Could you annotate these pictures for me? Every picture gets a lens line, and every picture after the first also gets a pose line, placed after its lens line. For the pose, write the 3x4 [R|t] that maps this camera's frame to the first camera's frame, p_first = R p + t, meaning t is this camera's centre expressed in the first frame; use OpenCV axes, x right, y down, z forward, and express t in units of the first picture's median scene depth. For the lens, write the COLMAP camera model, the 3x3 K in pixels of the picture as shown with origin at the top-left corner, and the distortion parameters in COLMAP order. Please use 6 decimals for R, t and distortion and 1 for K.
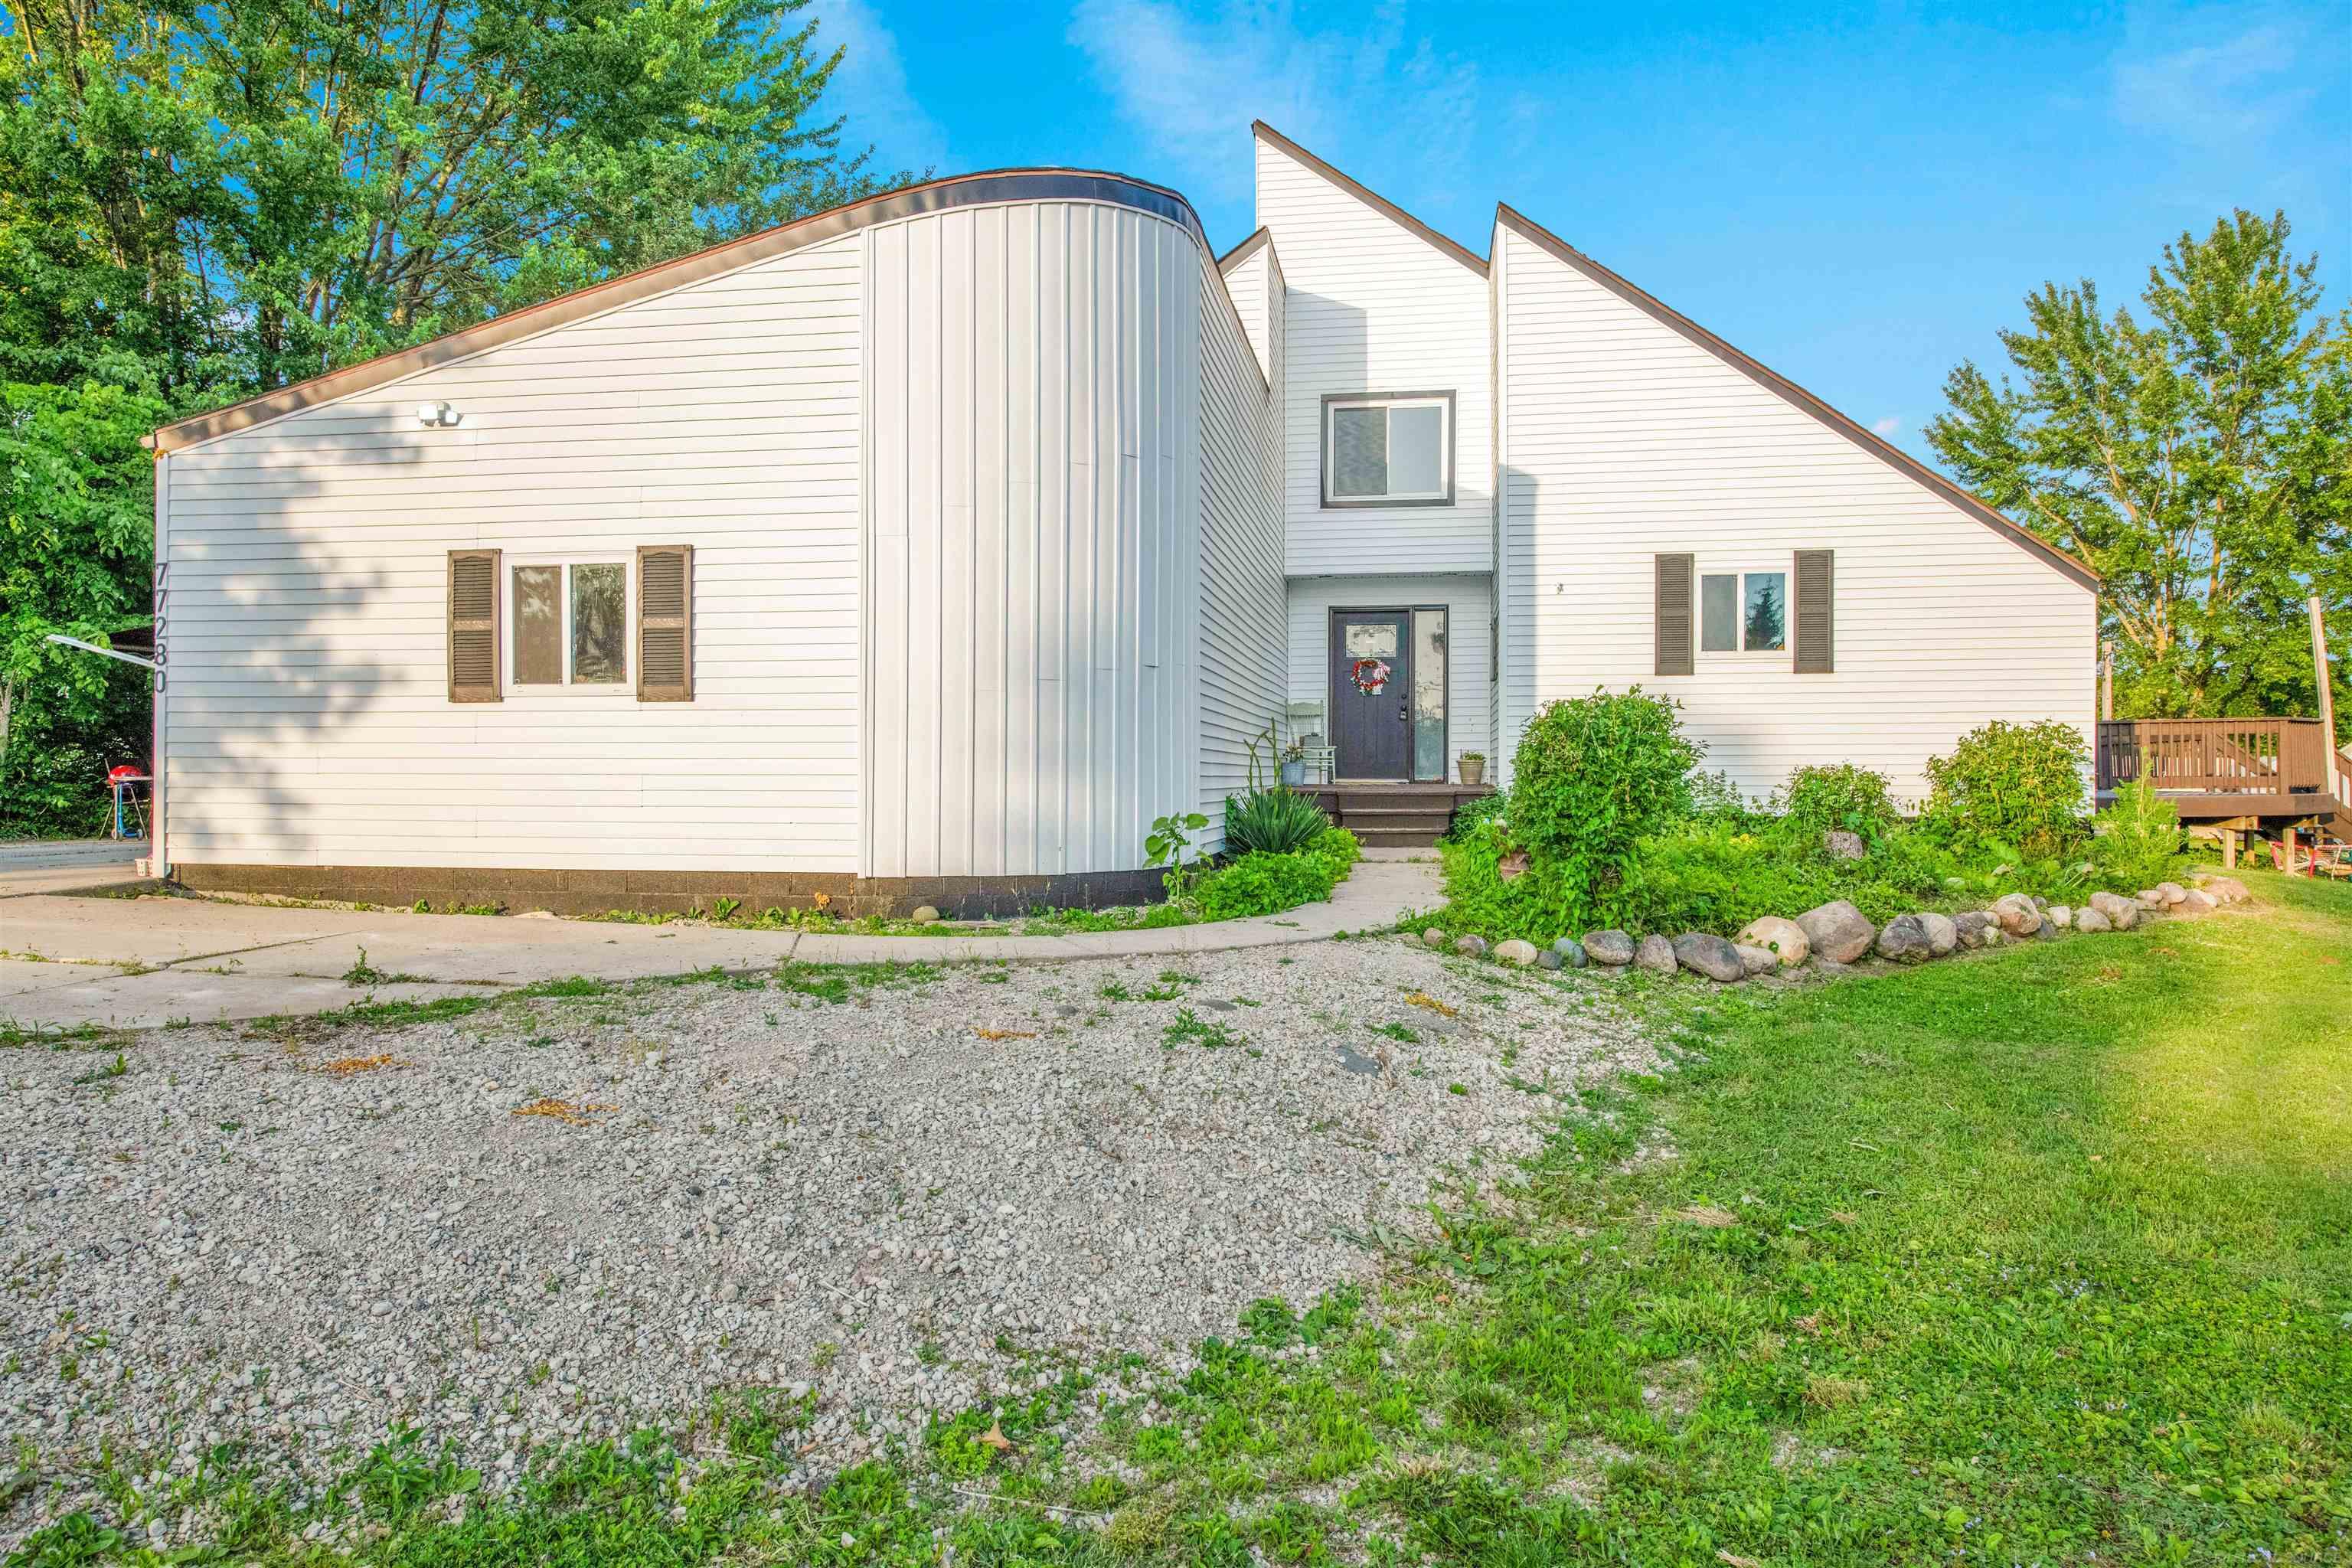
lens RADIAL K [[1508.2, 0, 1171.6], [0, 1508.2, 772.7], [0, 0, 1]] dist [0.020891, -0.000309]
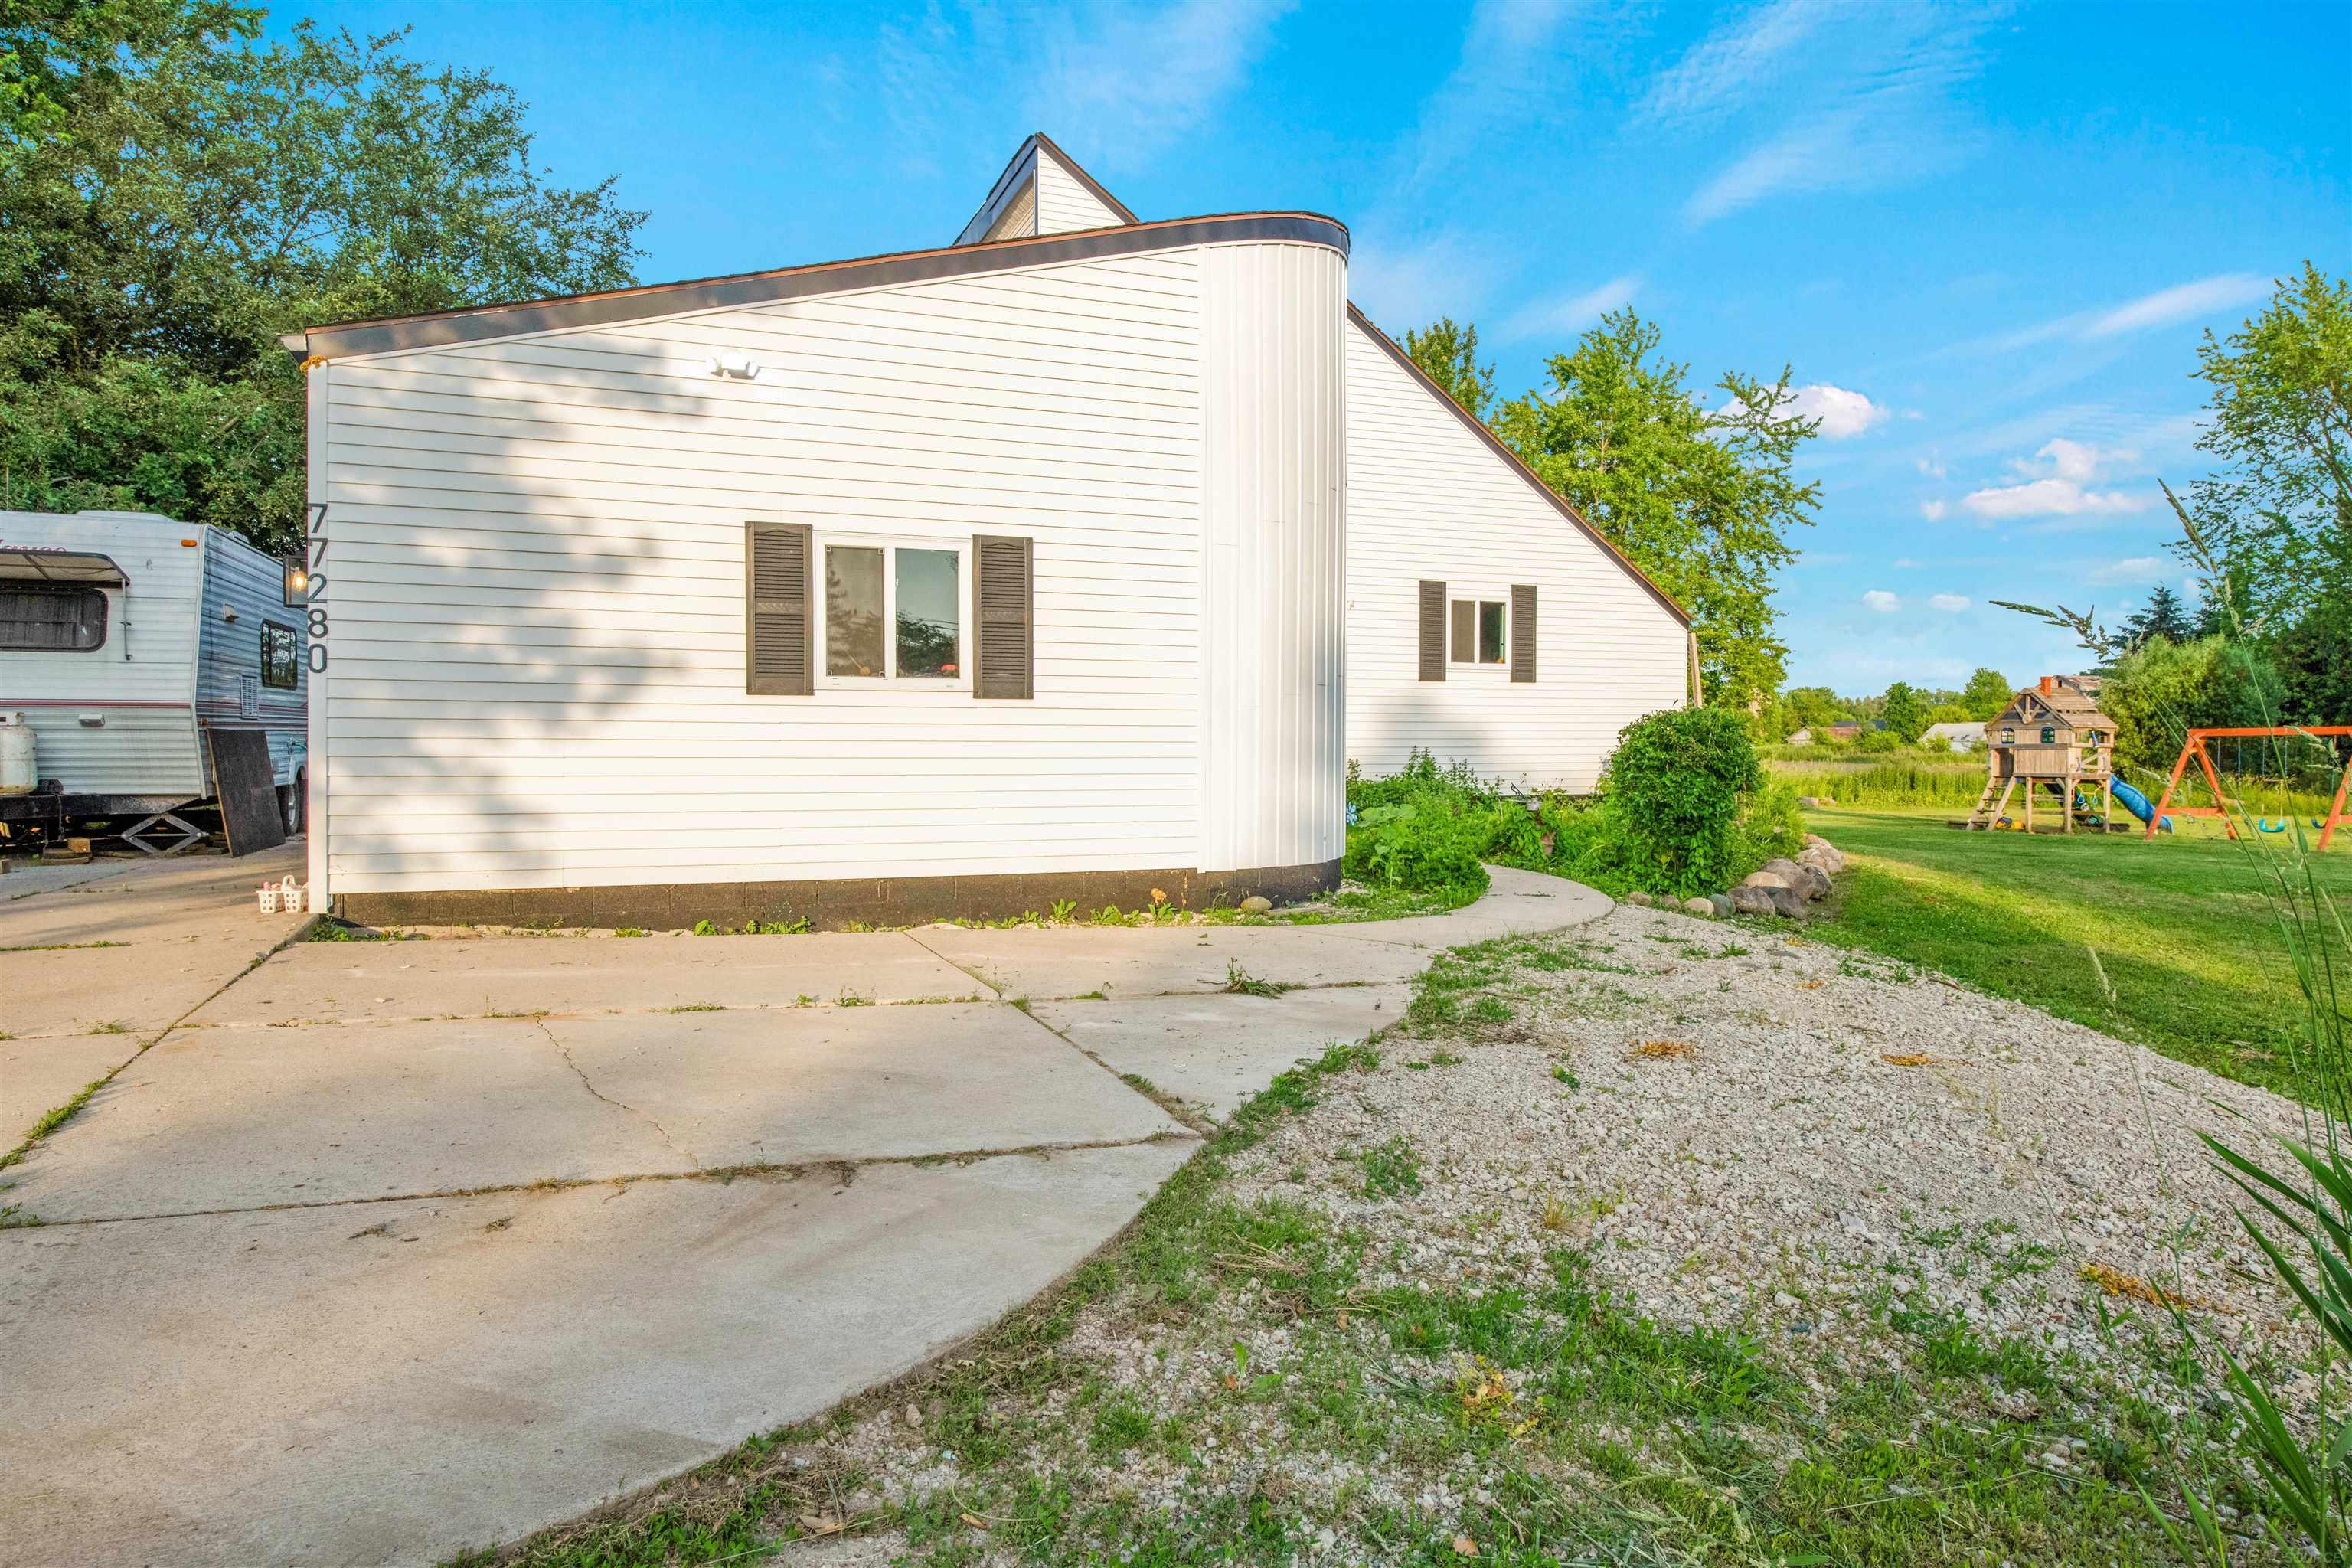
lens RADIAL K [[1508.2, 0, 1175.5], [0, 1508.2, 790.0], [0, 0, 1]] dist [0.020891, -0.000309]
pose [[0.848650, -0.014845, 0.528747, -0.719331], [0.001603, 0.999674, 0.025494, -0.012802], [-0.528953, -0.020787, 0.848396, 0.120850]]
